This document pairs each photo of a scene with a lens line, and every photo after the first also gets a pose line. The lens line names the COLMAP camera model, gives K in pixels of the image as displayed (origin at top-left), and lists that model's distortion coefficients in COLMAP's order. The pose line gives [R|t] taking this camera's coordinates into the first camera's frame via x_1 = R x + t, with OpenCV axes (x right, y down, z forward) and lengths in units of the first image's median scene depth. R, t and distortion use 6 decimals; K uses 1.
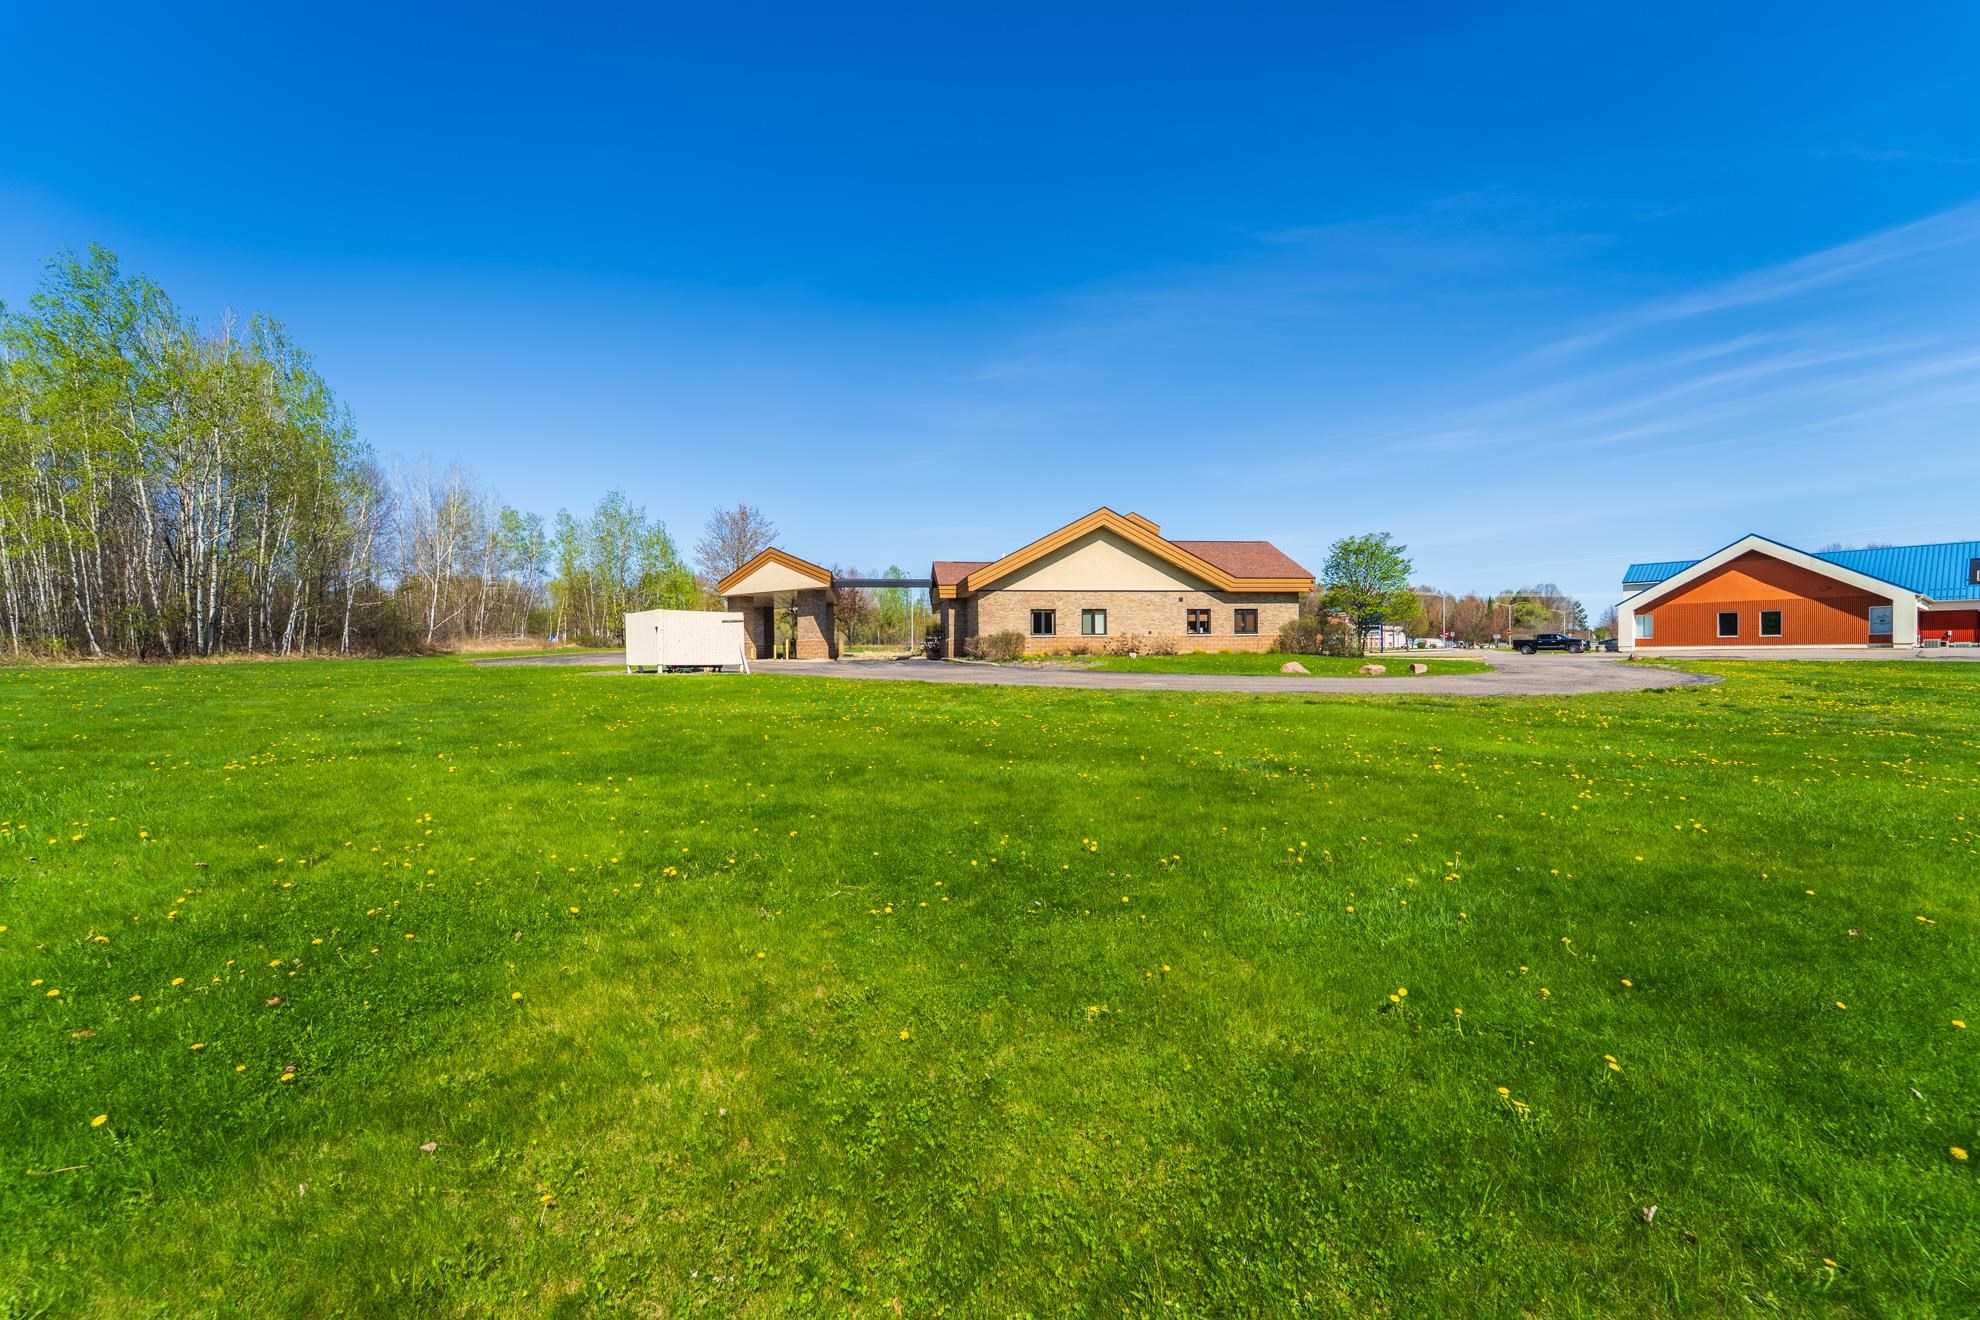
lens RADIAL K [[798.8, 0, 1005.1], [0, 798.8, 651.9], [0, 0, 1]] dist [-0.002051, -0.000619]
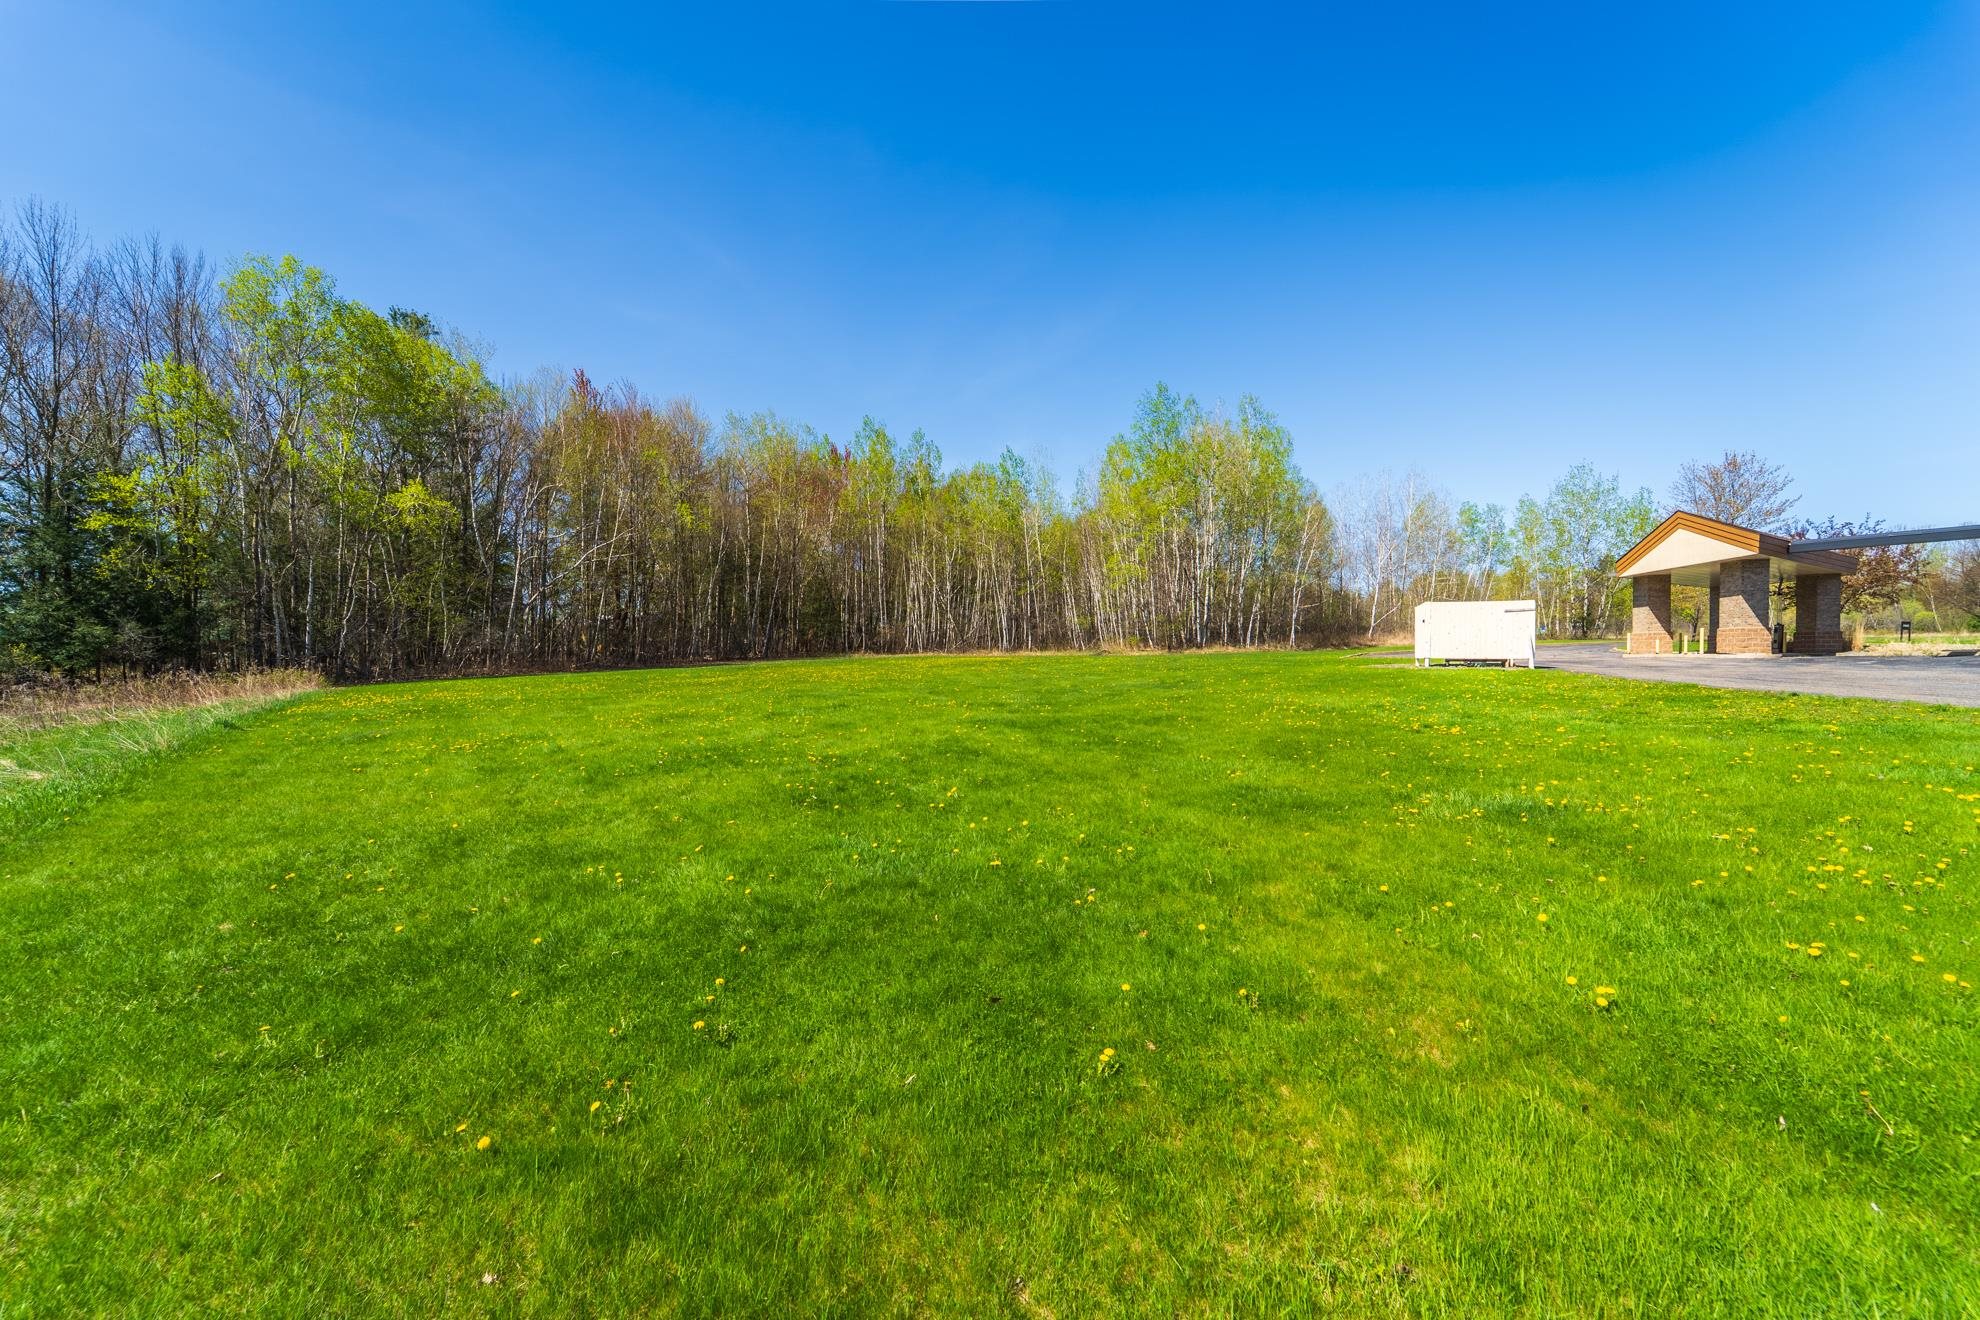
lens RADIAL K [[798.8, 0, 996.3], [0, 798.8, 669.1], [0, 0, 1]] dist [-0.002051, -0.000619]
pose [[0.401142, 0.025588, -0.915658, 0.172126], [0.003509, 0.999560, 0.029469, -0.001261], [0.916009, -0.015034, 0.400876, 0.077679]]
